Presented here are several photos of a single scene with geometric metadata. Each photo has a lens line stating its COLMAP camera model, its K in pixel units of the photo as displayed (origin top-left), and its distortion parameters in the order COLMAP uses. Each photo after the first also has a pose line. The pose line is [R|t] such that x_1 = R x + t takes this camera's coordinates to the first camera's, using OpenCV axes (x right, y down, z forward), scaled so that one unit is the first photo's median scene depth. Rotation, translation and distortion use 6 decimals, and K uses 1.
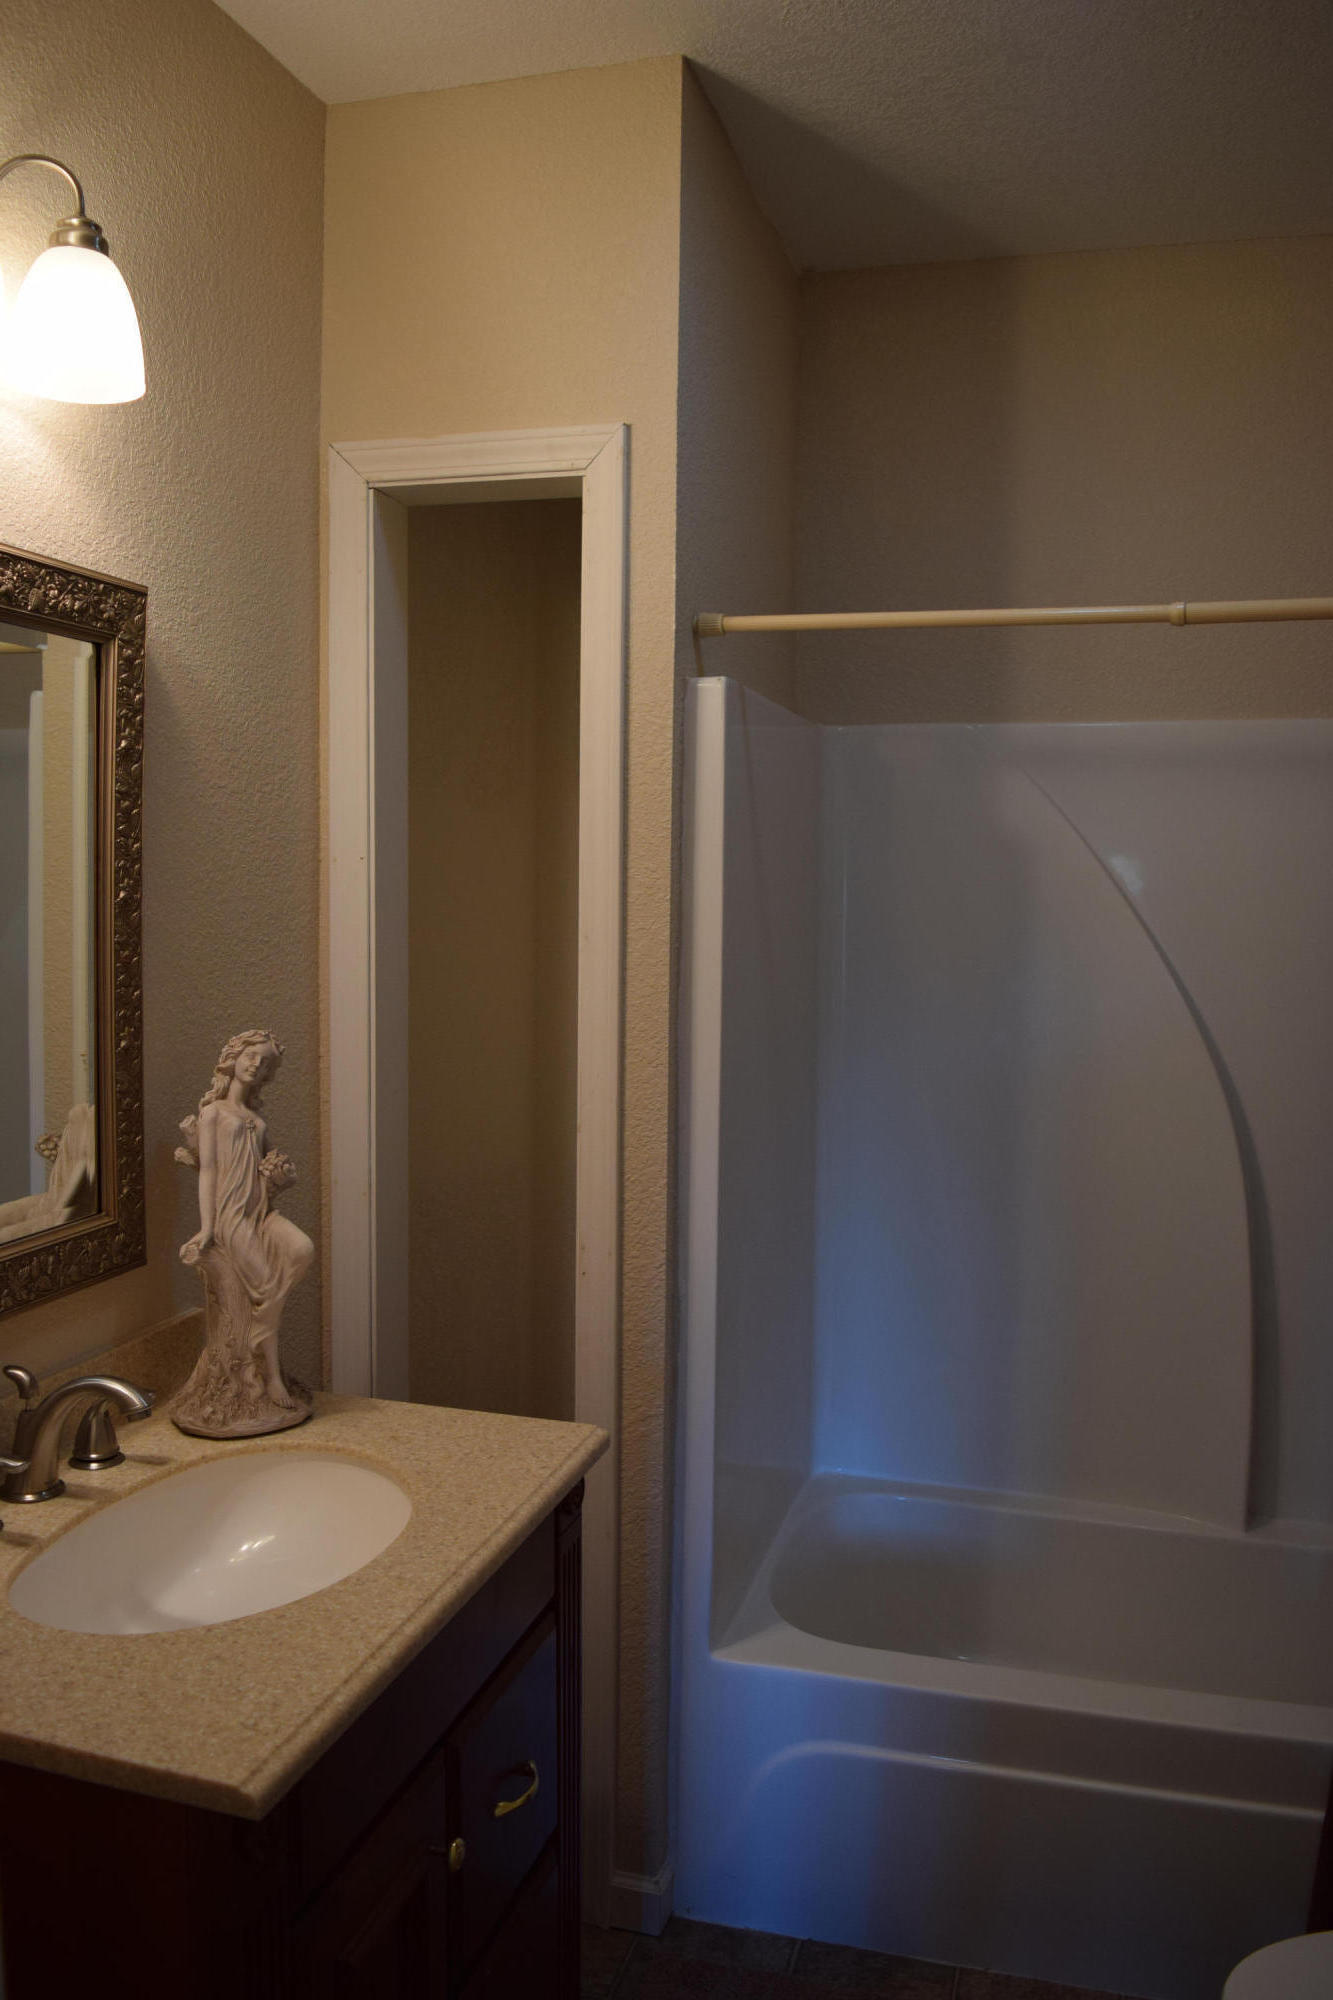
lens RADIAL K [[1563.9, 0, 658.5], [0, 1563.9, 997.6], [0, 0, 1]] dist [-0.095143, 0.021929]
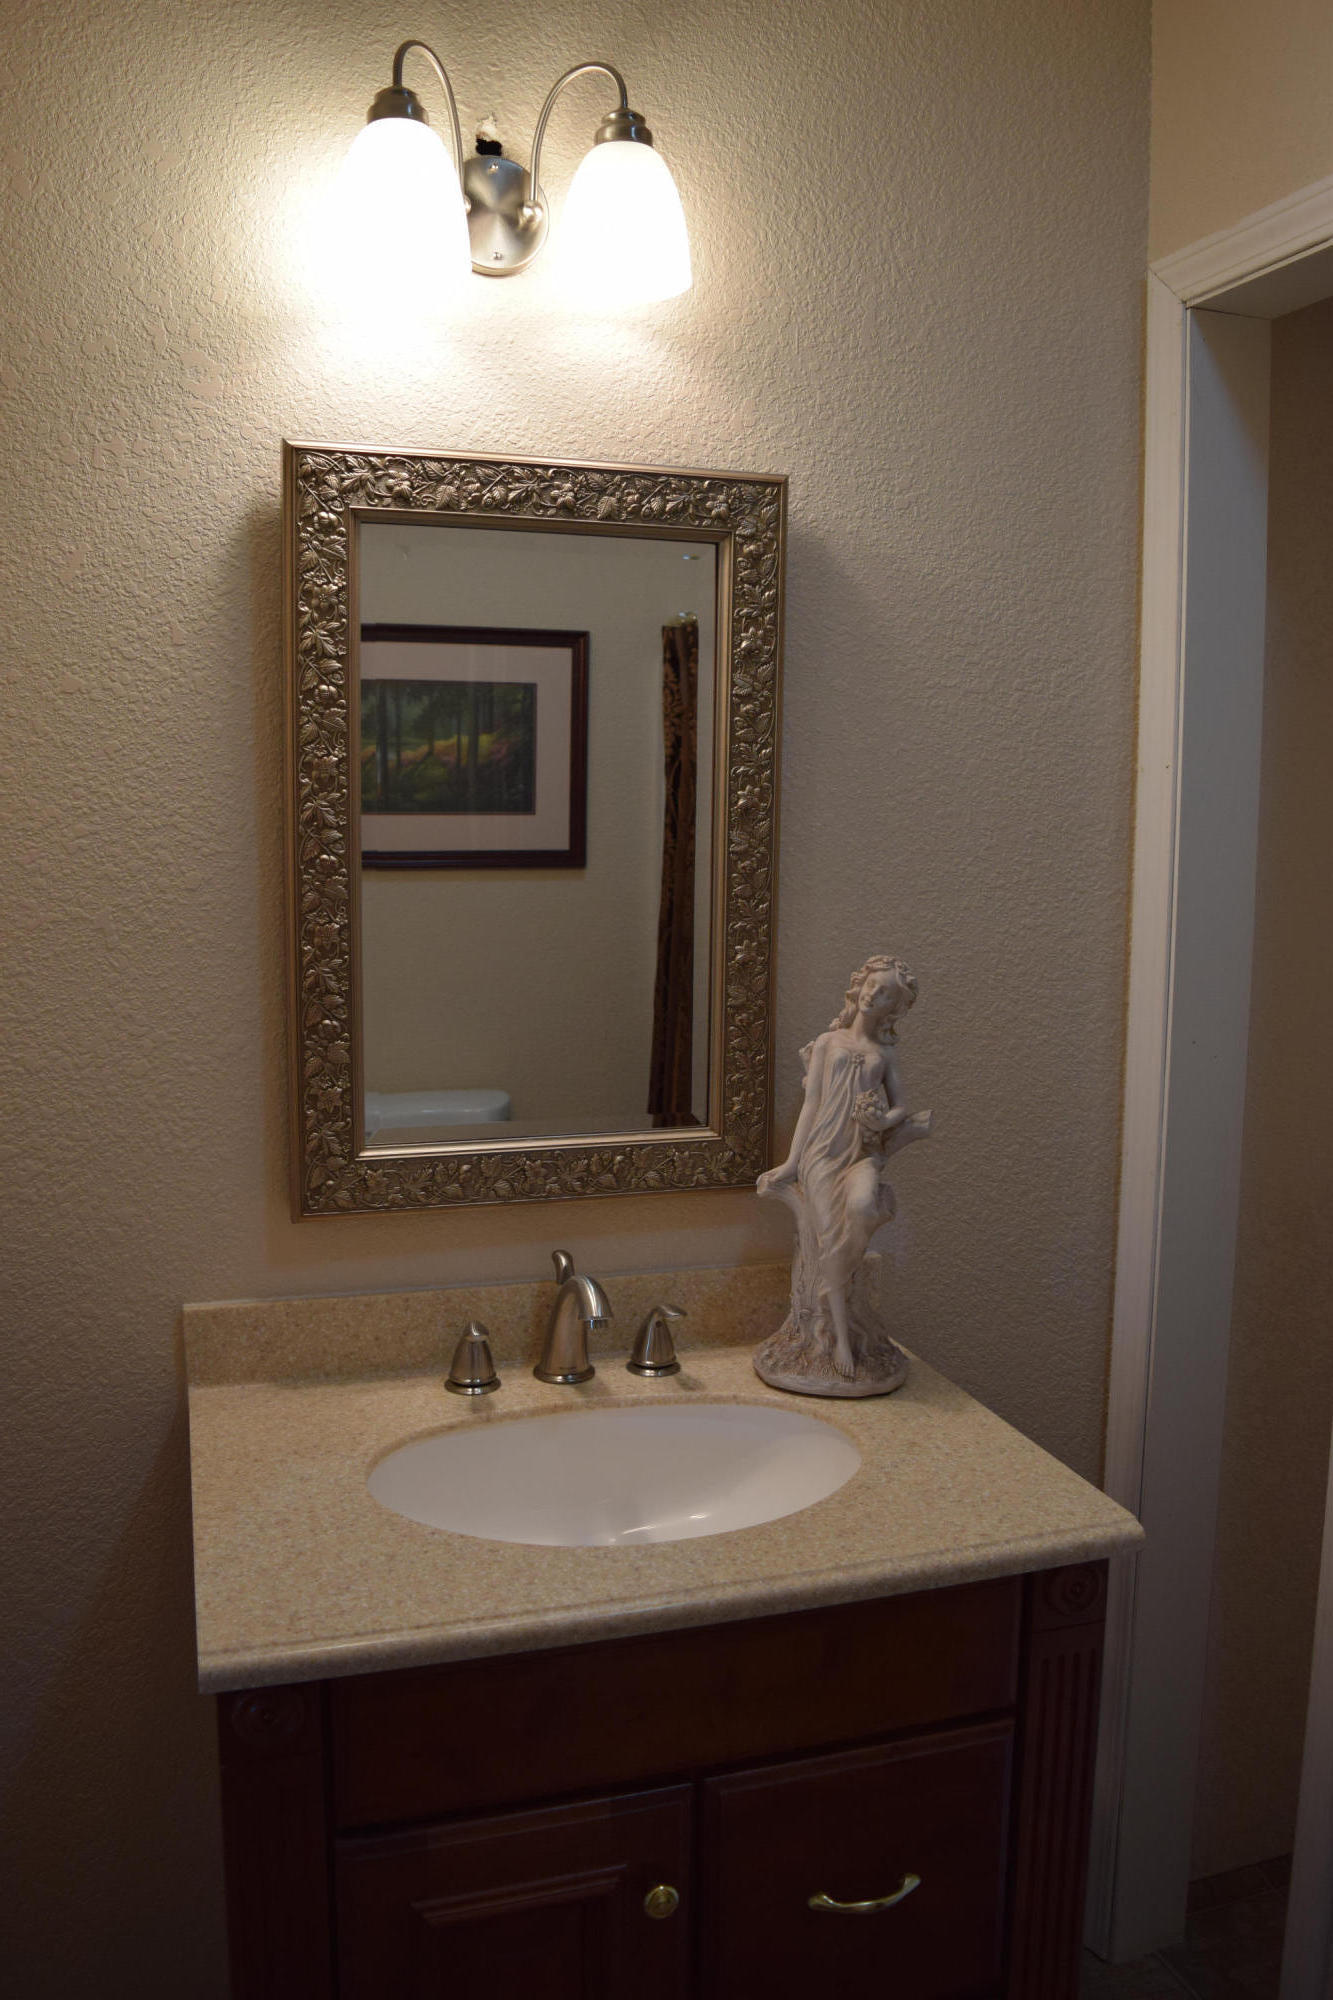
lens RADIAL K [[1563.9, 0, 656.4], [0, 1563.9, 999.3], [0, 0, 1]] dist [-0.095143, 0.021929]
pose [[0.558813, 0.093738, -0.823979, 0.410514], [-0.064212, 0.995499, 0.069703, -0.008391], [0.826804, 0.013959, 0.562317, 0.386594]]
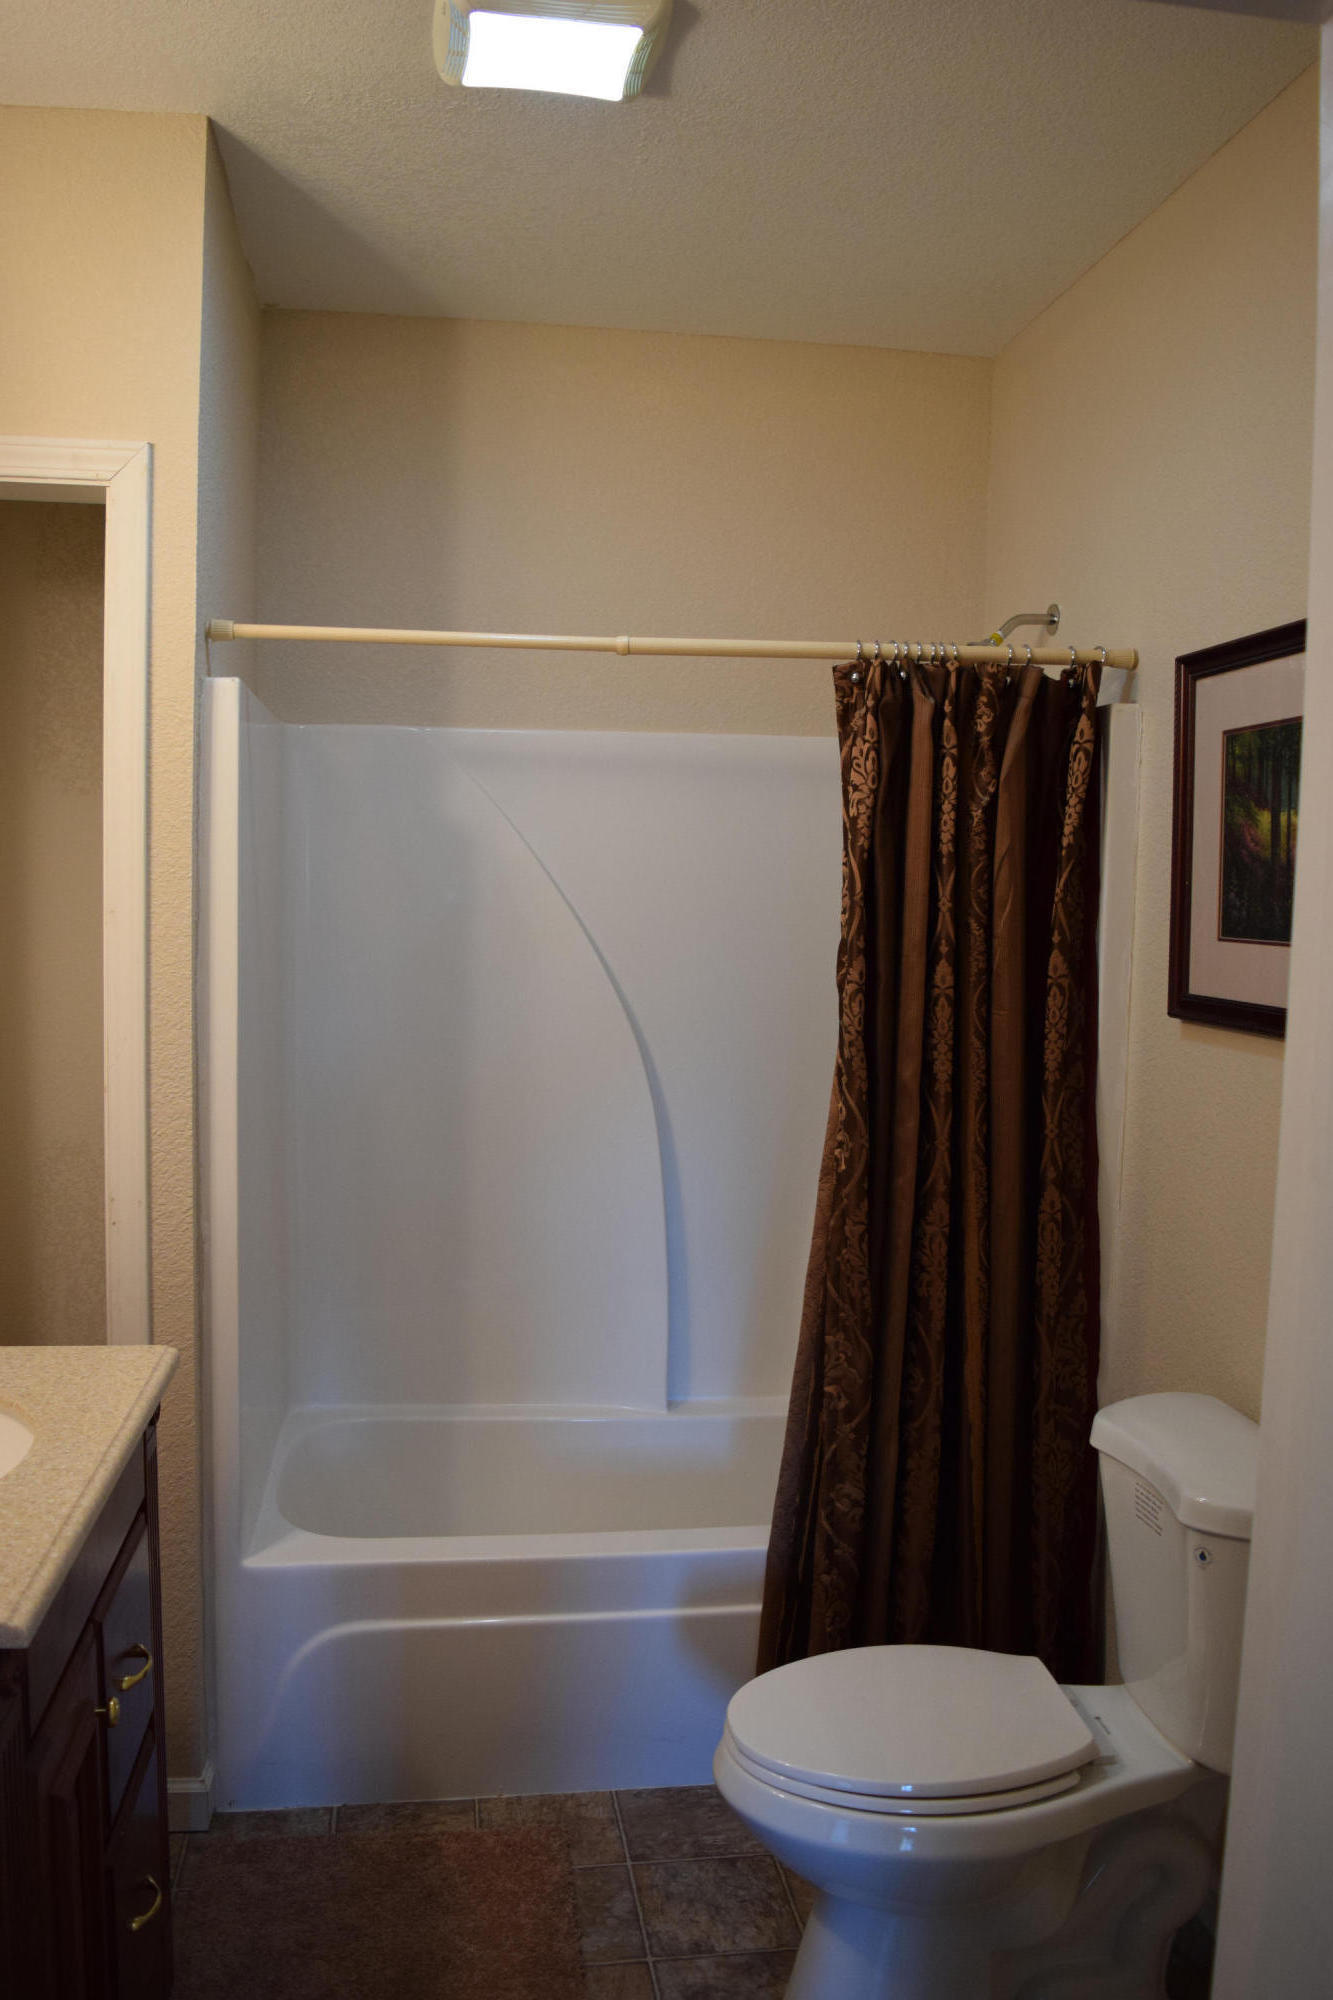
lens RADIAL K [[1563.9, 0, 652.6], [0, 1563.9, 995.2], [0, 0, 1]] dist [-0.095143, 0.021929]
pose [[0.911465, -0.022745, 0.410748, -0.168847], [0.023259, 0.999722, 0.003746, 0.027959], [-0.410719, 0.006139, 0.911741, -0.152269]]
